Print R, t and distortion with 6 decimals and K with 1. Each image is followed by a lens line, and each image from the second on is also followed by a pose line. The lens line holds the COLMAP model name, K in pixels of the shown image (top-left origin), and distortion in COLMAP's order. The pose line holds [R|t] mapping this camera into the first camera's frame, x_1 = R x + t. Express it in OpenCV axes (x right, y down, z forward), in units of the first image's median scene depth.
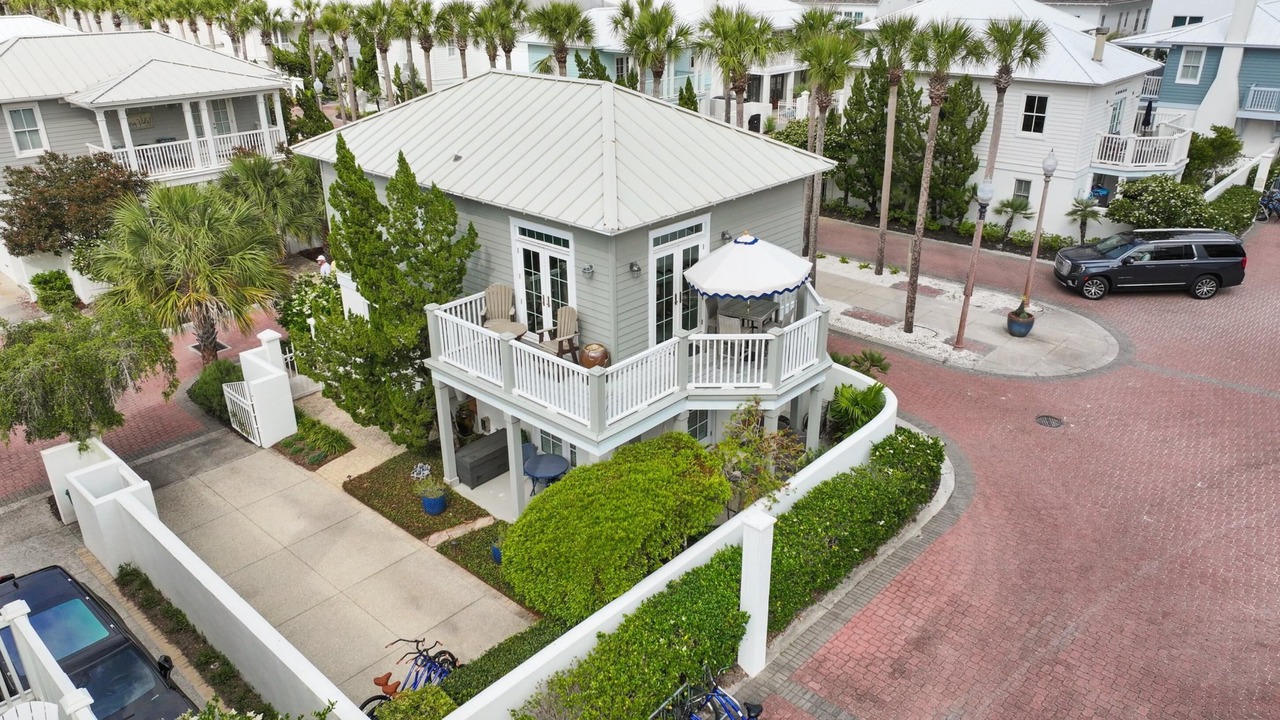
lens RADIAL K [[898.6, 0, 641.5], [0, 898.6, 363.1], [0, 0, 1]] dist [0.003362, 0.010302]
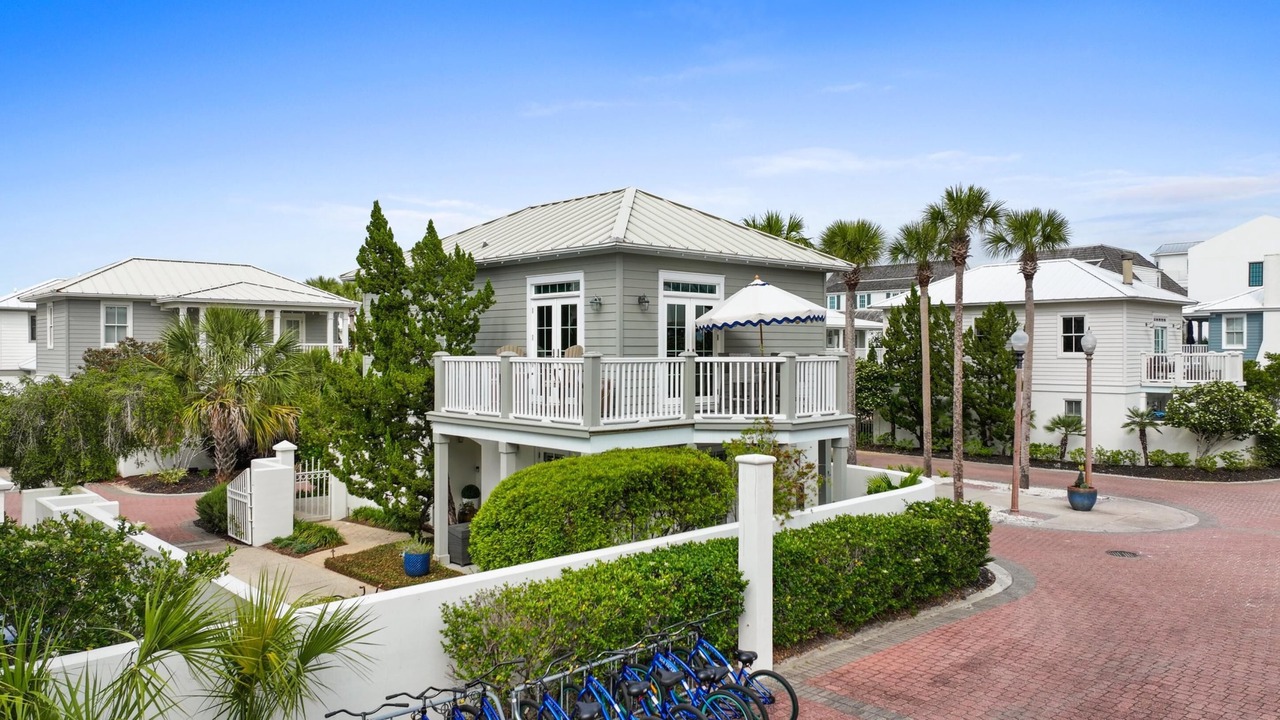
lens RADIAL K [[898.6, 0, 641.0], [0, 898.6, 360.3], [0, 0, 1]] dist [0.003362, 0.010302]
pose [[0.996926, 0.010031, -0.077699, 0.062839], [-0.040005, 0.917903, -0.394784, 0.320249], [0.067360, 0.396679, 0.915483, 0.108823]]
